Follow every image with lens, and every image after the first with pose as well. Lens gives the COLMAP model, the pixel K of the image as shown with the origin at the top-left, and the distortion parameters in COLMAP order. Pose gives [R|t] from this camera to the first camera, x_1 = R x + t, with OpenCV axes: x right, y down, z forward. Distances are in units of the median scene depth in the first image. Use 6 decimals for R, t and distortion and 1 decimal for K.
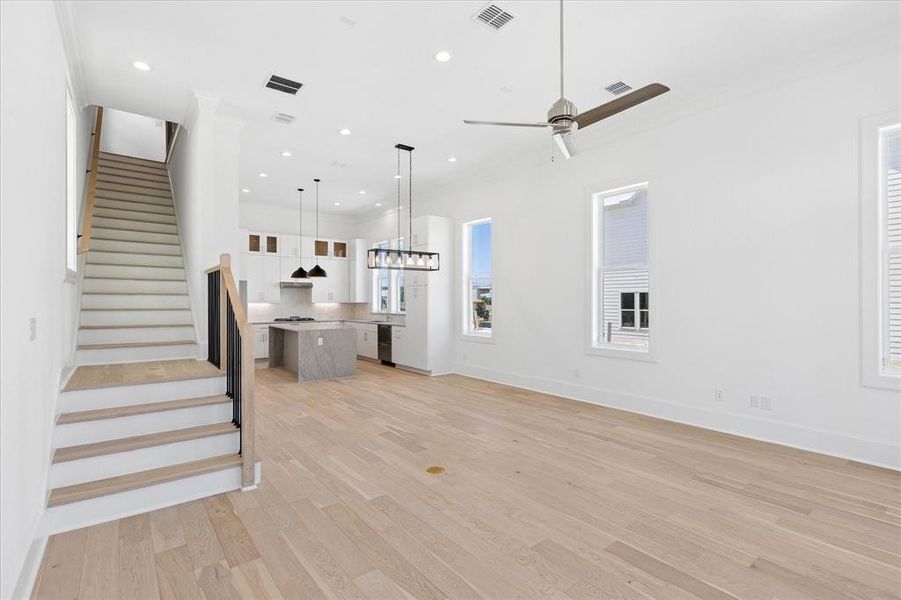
lens RADIAL K [[420.3, 0, 447.2], [0, 420.3, 301.6], [0, 0, 1]] dist [0.004209, 0.001629]
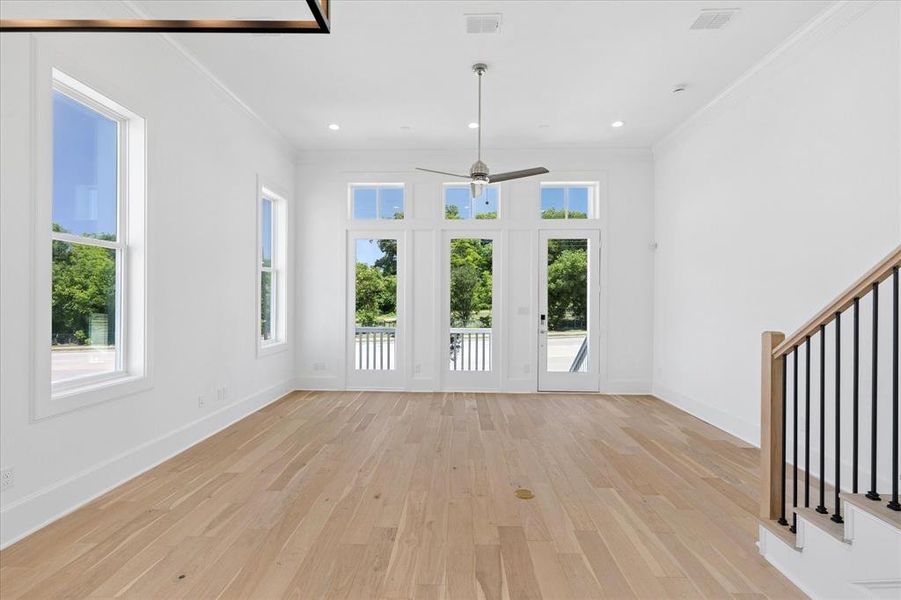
lens RADIAL K [[420.3, 0, 448.1], [0, 420.3, 299.5], [0, 0, 1]] dist [0.004209, 0.001629]
pose [[-0.771770, -0.002954, 0.635895, -0.159957], [-0.003985, 0.999992, -0.000191, -0.000875], [-0.635890, -0.002682, -0.771775, 0.617955]]
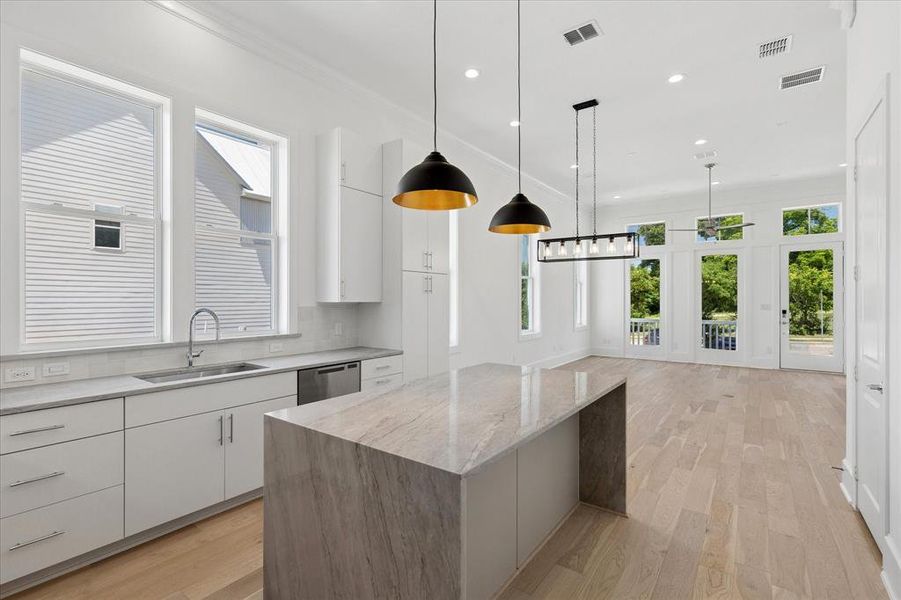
lens RADIAL K [[420.3, 0, 444.2], [0, 420.3, 299.4], [0, 0, 1]] dist [0.004209, 0.001629]
pose [[-0.266971, 0.000093, 0.963705, -0.402889], [0.003552, 0.999993, 0.000888, -0.002350], [-0.963698, 0.003660, -0.266970, 0.830502]]
